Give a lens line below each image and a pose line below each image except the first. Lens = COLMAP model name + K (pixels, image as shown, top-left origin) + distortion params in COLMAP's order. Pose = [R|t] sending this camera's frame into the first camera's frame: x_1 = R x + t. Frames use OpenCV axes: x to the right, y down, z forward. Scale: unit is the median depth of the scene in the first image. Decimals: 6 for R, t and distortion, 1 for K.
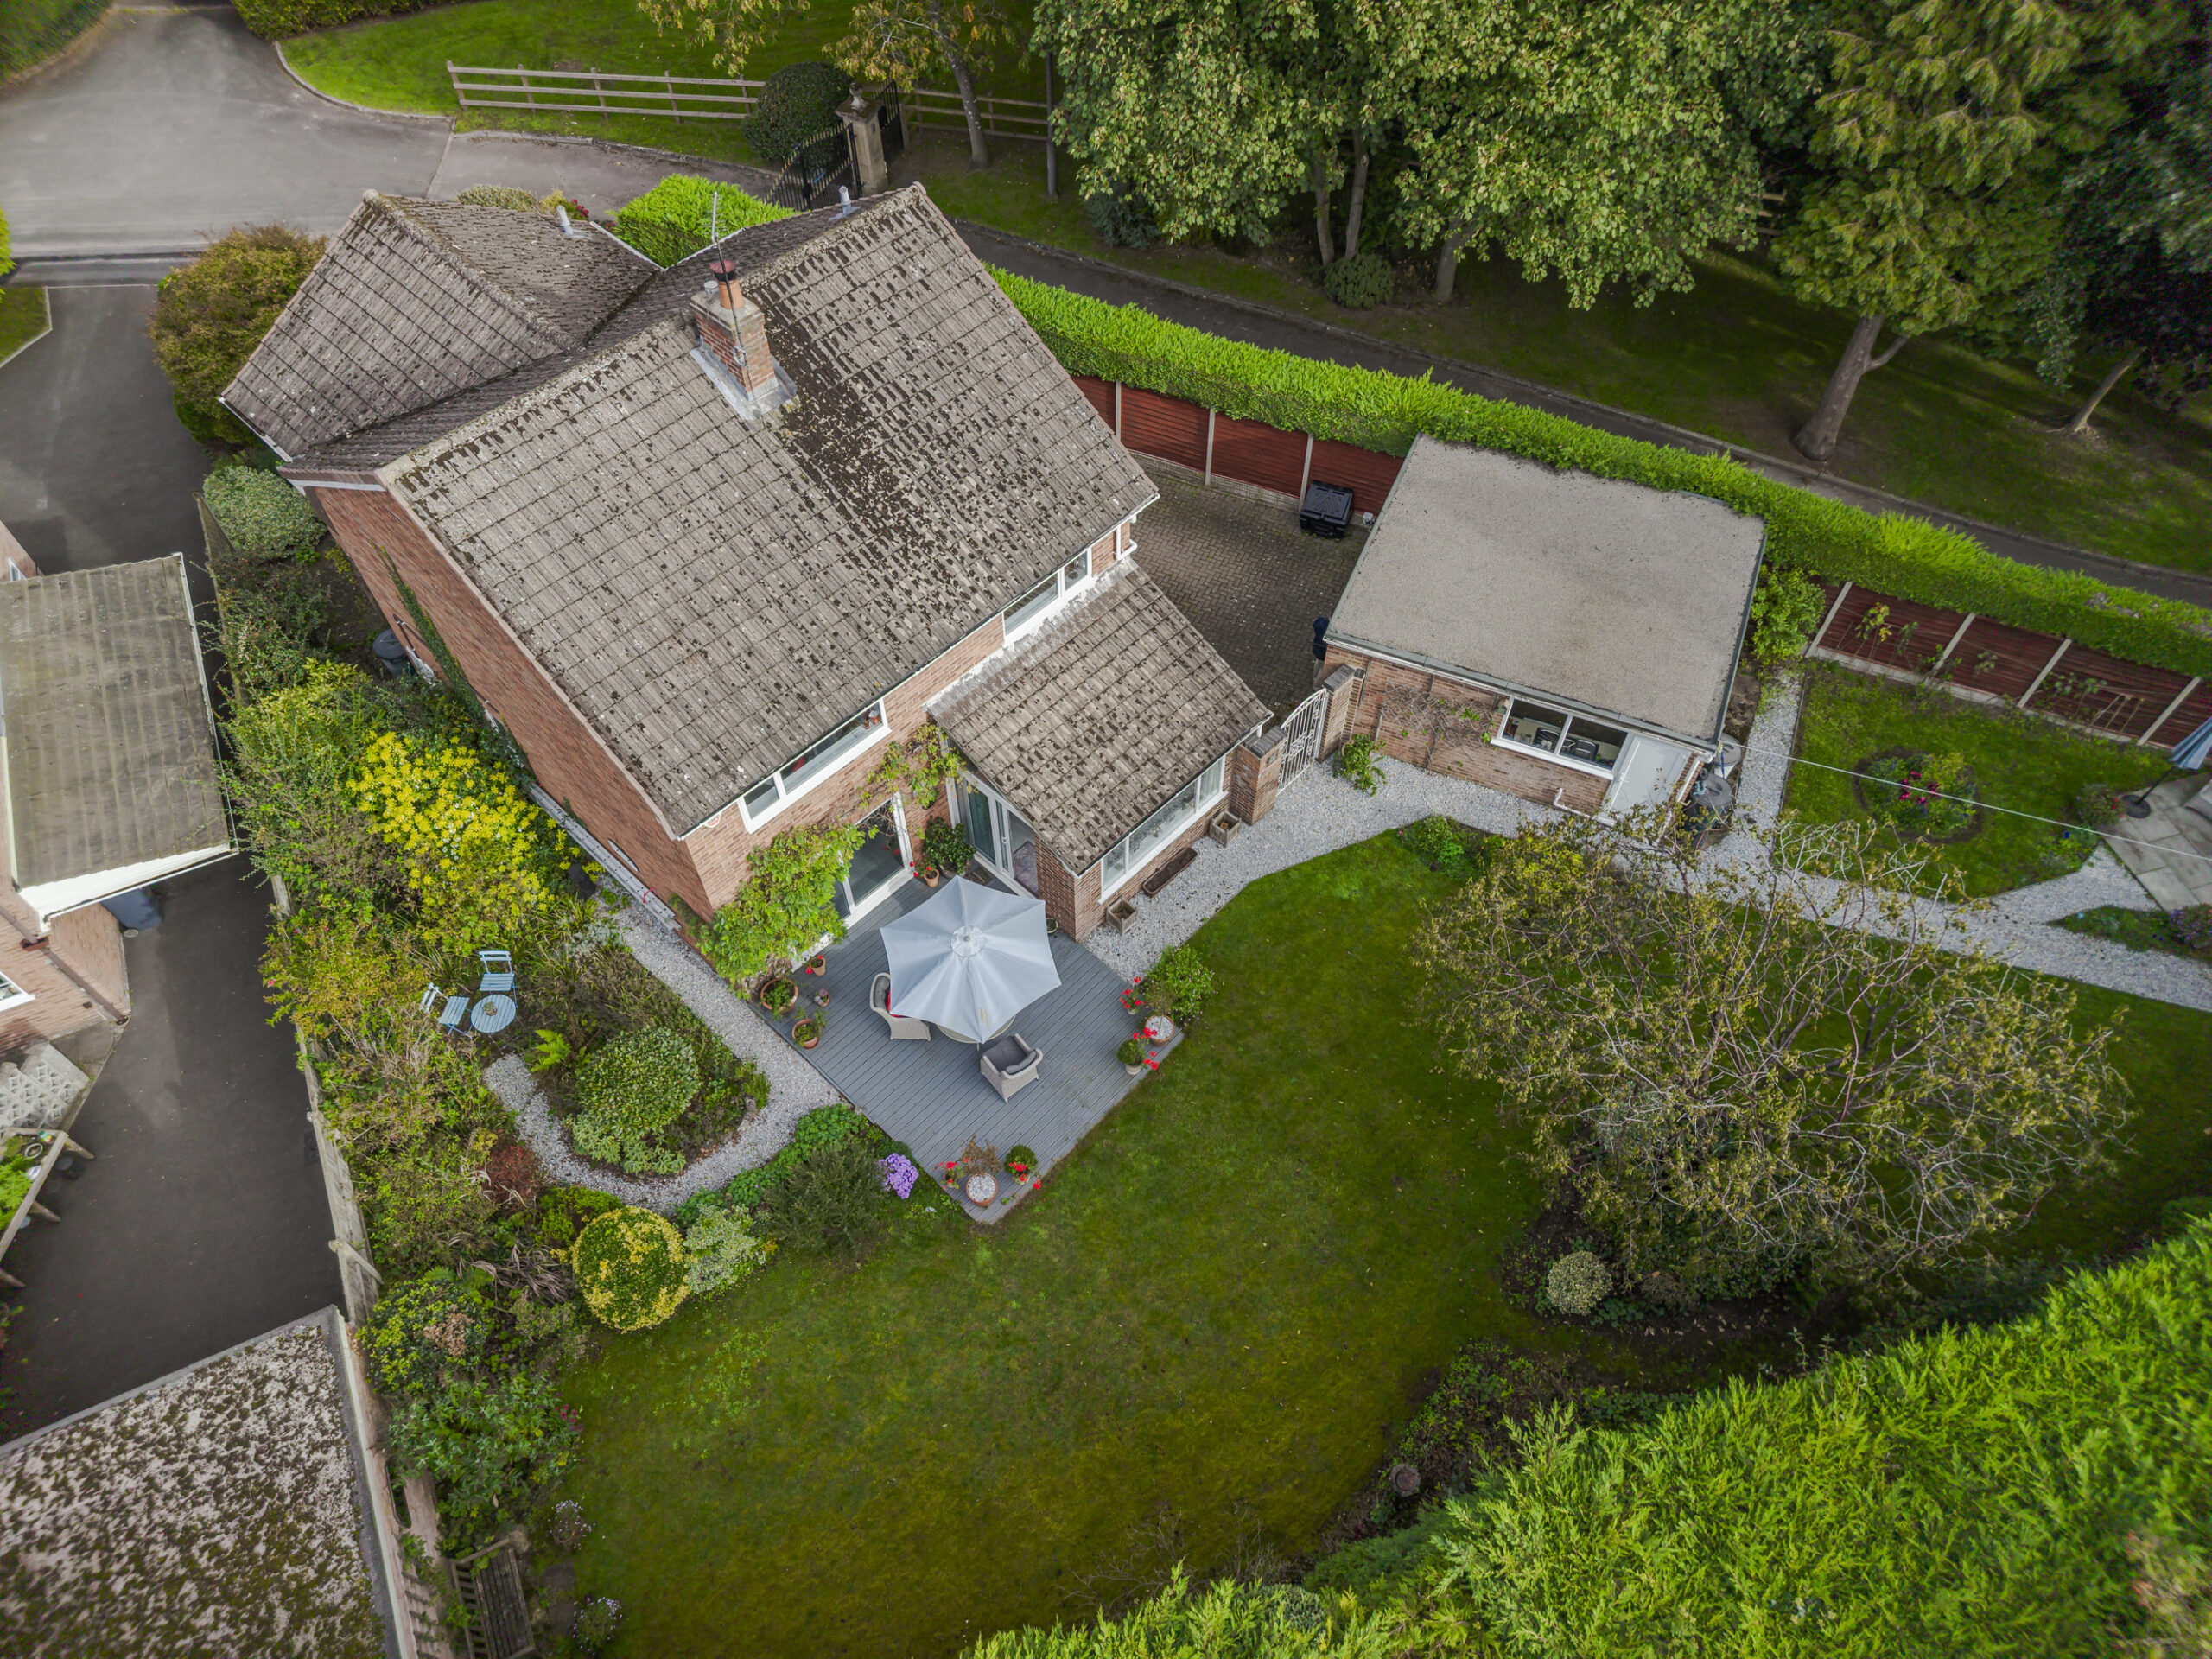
lens RADIAL K [[1485.6, 0, 1113.5], [0, 1485.6, 833.0], [0, 0, 1]] dist [0.010465, -0.016238]
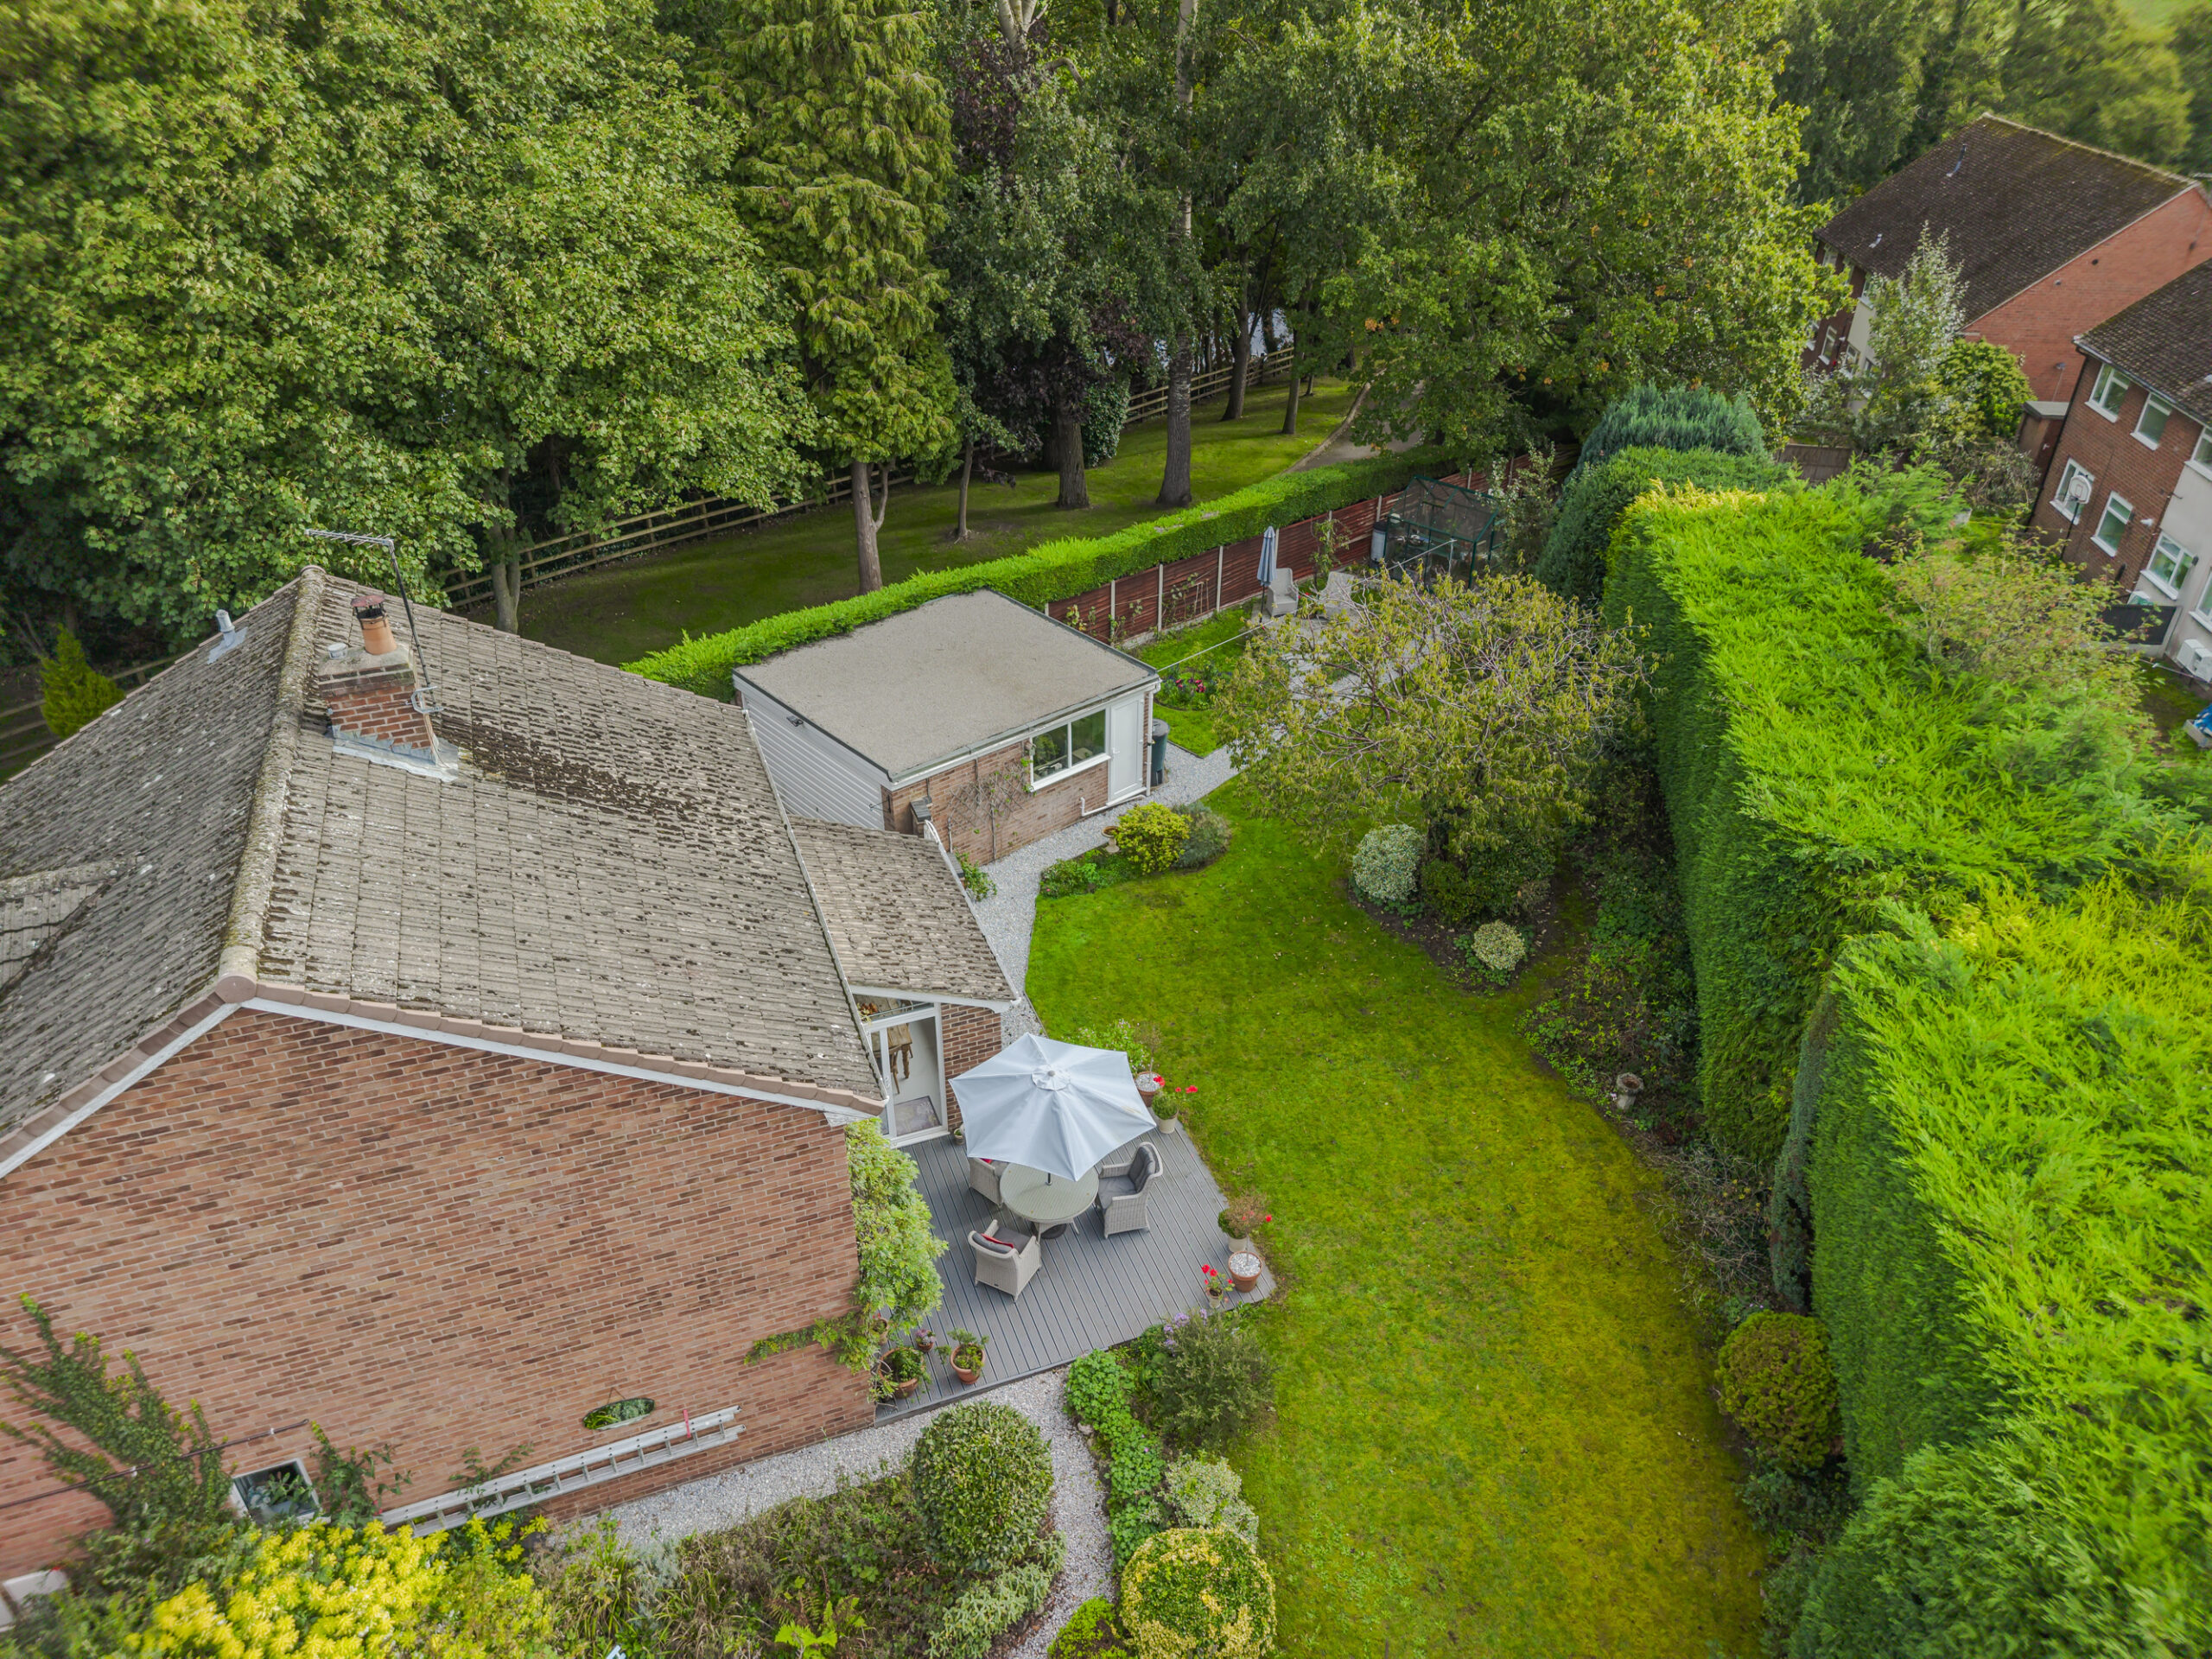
lens RADIAL K [[1485.6, 0, 1115.1], [0, 1485.6, 823.3], [0, 0, 1]] dist [0.010465, -0.016238]
pose [[0.432535, -0.476322, 0.765527, -0.684474], [0.728883, 0.684494, 0.014071, -0.016083], [-0.530701, 0.551893, 0.643250, 0.305538]]
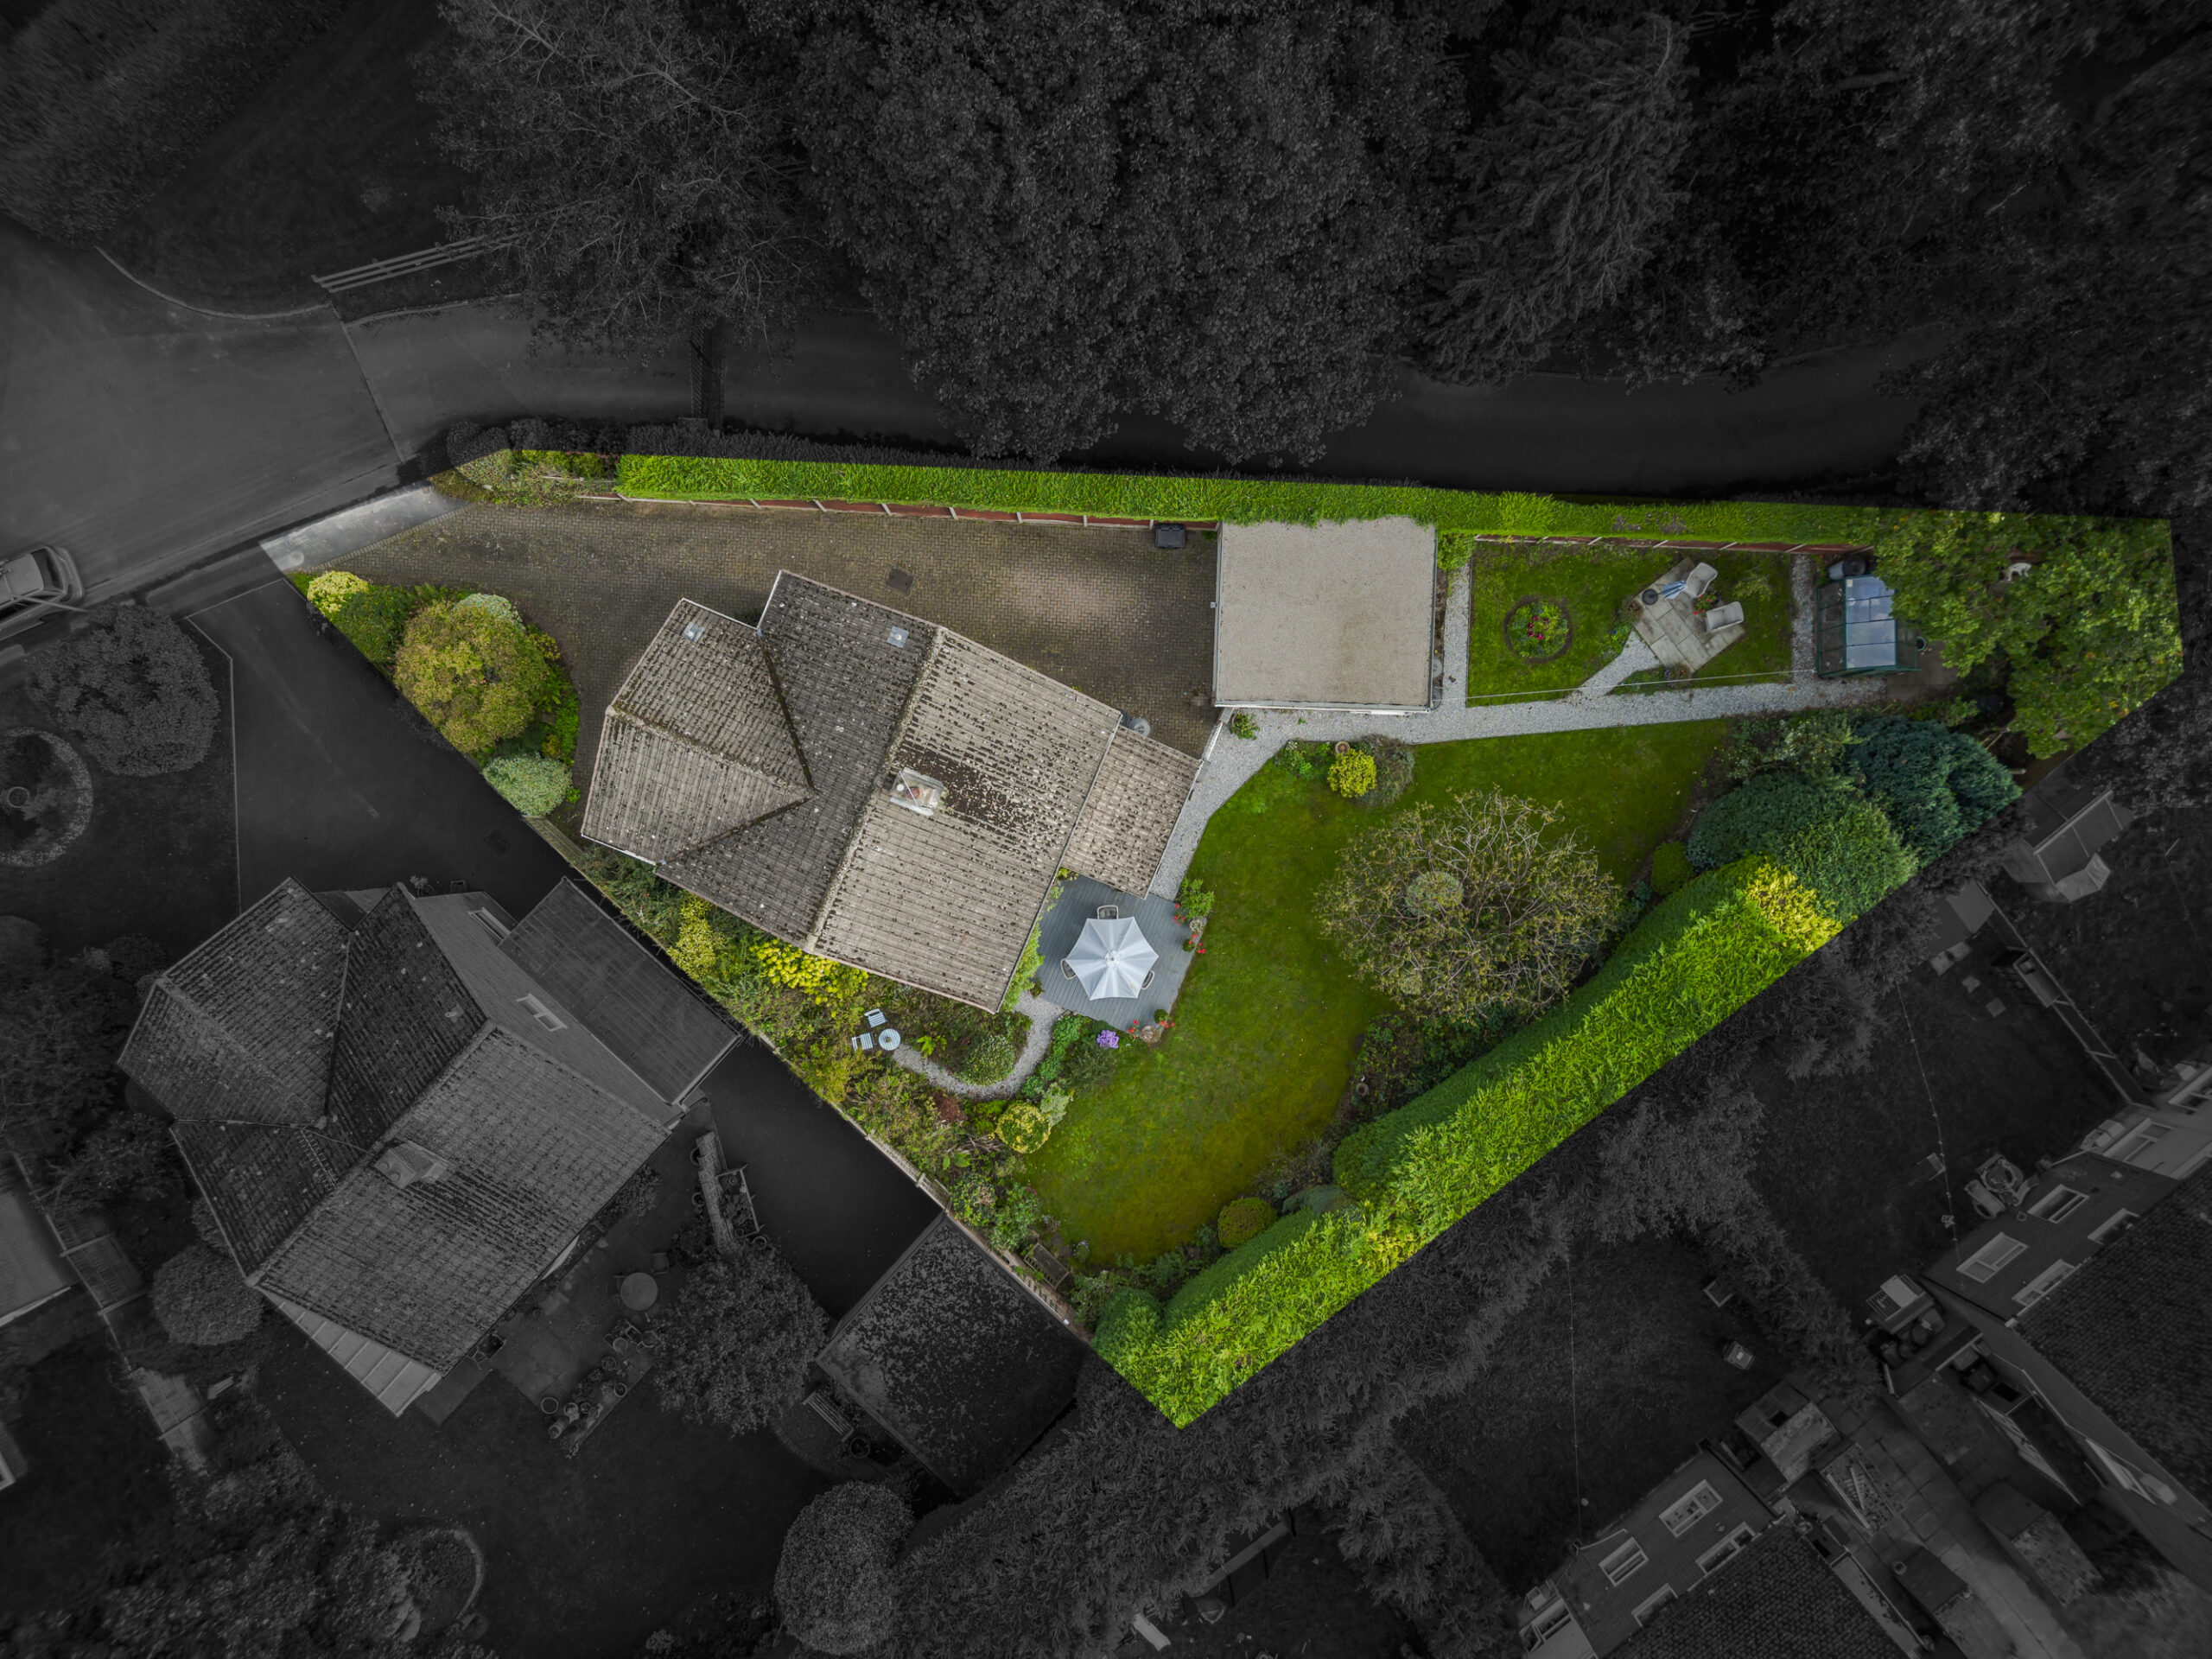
lens RADIAL K [[1485.6, 0, 1110.7], [0, 1485.6, 831.0], [0, 0, 1]] dist [0.010465, -0.016238]
pose [[0.933924, -0.357409, 0.006664, -0.048742], [0.284195, 0.753662, 0.592644, -1.274232], [-0.216839, -0.551590, 0.805437, -0.568281]]
